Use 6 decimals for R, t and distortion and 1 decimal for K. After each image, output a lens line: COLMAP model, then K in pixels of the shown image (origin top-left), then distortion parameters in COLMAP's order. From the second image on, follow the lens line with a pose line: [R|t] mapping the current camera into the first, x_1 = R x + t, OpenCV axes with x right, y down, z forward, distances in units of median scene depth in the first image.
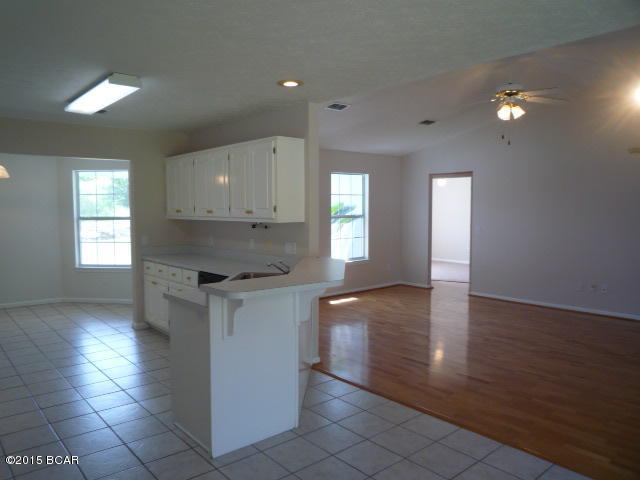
lens RADIAL K [[475.7, 0, 303.9], [0, 475.7, 244.1], [0, 0, 1]] dist [-0.005622, -0.005500]
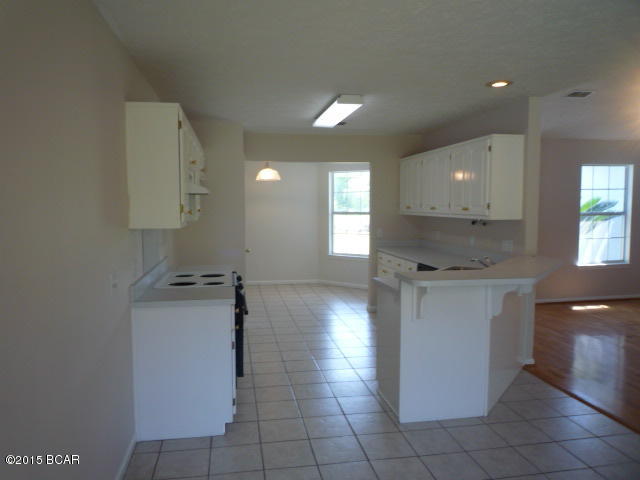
lens RADIAL K [[475.7, 0, 303.9], [0, 475.7, 244.1], [0, 0, 1]] dist [-0.005622, -0.005500]
pose [[0.859691, 0.042471, -0.509046, 0.086820], [-0.036770, 0.999098, 0.021260, 0.000166], [0.509489, 0.000440, 0.860477, -0.055906]]
